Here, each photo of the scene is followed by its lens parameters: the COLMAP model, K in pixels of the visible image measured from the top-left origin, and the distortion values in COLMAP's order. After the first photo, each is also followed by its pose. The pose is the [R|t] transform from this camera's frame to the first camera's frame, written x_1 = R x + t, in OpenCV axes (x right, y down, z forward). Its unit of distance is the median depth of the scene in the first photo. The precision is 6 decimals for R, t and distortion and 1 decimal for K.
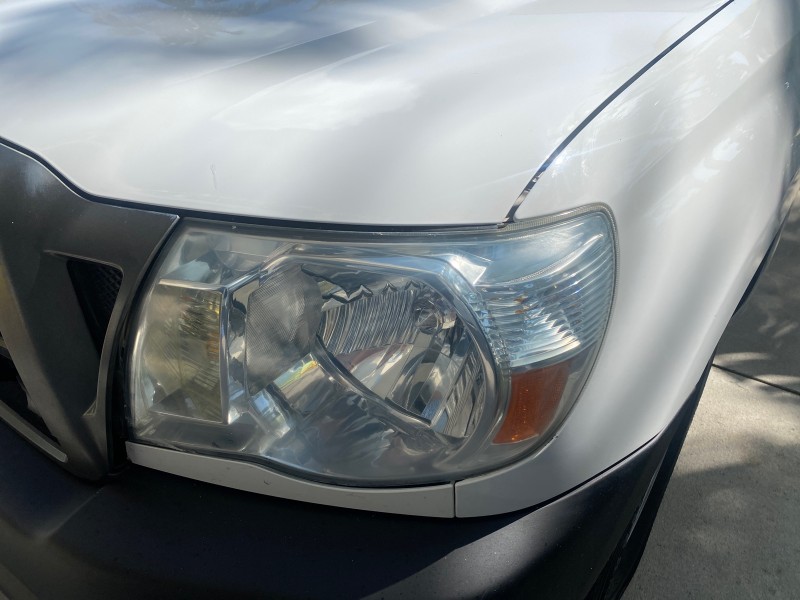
lens RADIAL K [[617.1, 0, 404.0], [0, 617.1, 298.9], [0, 0, 1]] dist [0.027349, -0.042695]
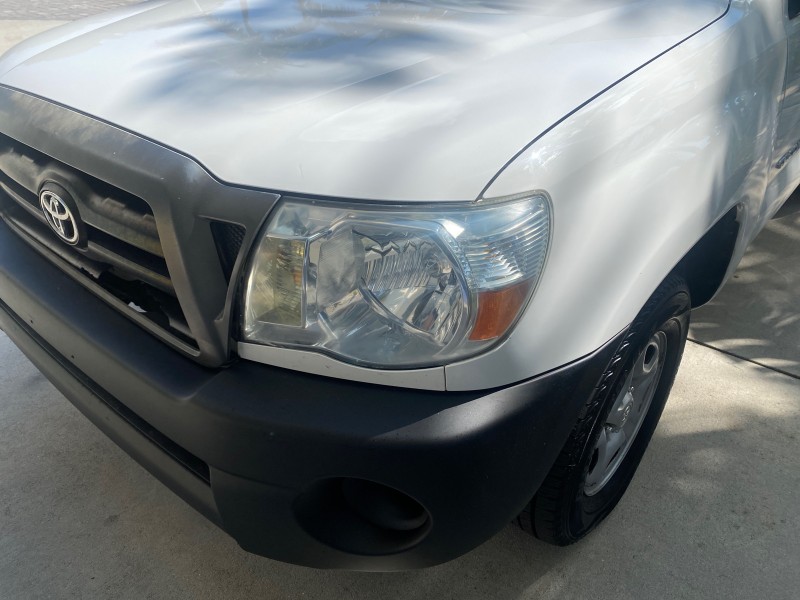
lens RADIAL K [[617.1, 0, 398.9], [0, 617.1, 300.9], [0, 0, 1]] dist [0.027349, -0.042695]
pose [[0.996220, 0.023996, -0.083486, 0.089346], [-0.024260, 0.999703, -0.002146, 0.133909], [0.083410, 0.004164, 0.996507, -0.570358]]
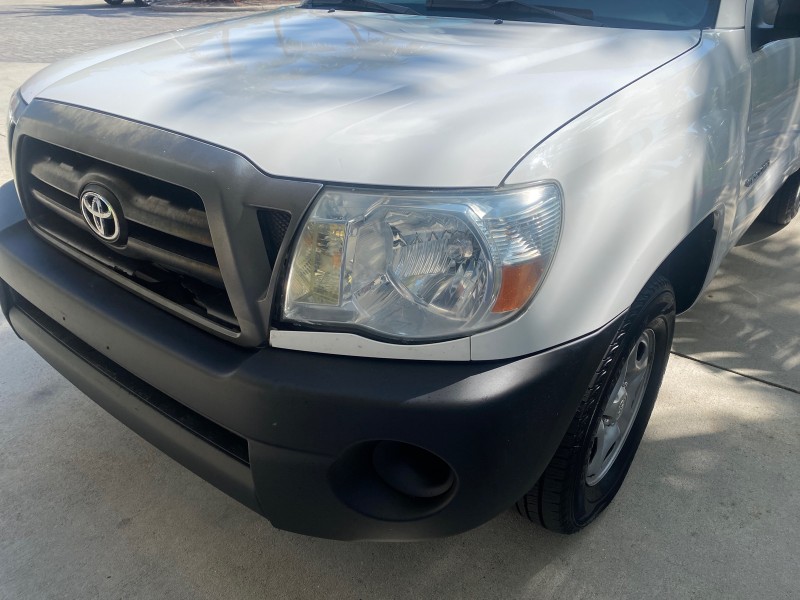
lens RADIAL K [[617.1, 0, 400.5], [0, 617.1, 297.8], [0, 0, 1]] dist [0.027349, -0.042695]
pose [[0.999017, 0.013508, -0.042210, -0.044277], [-0.016758, 0.996841, -0.077630, 0.320395], [0.041028, 0.078261, 0.996088, -0.748946]]
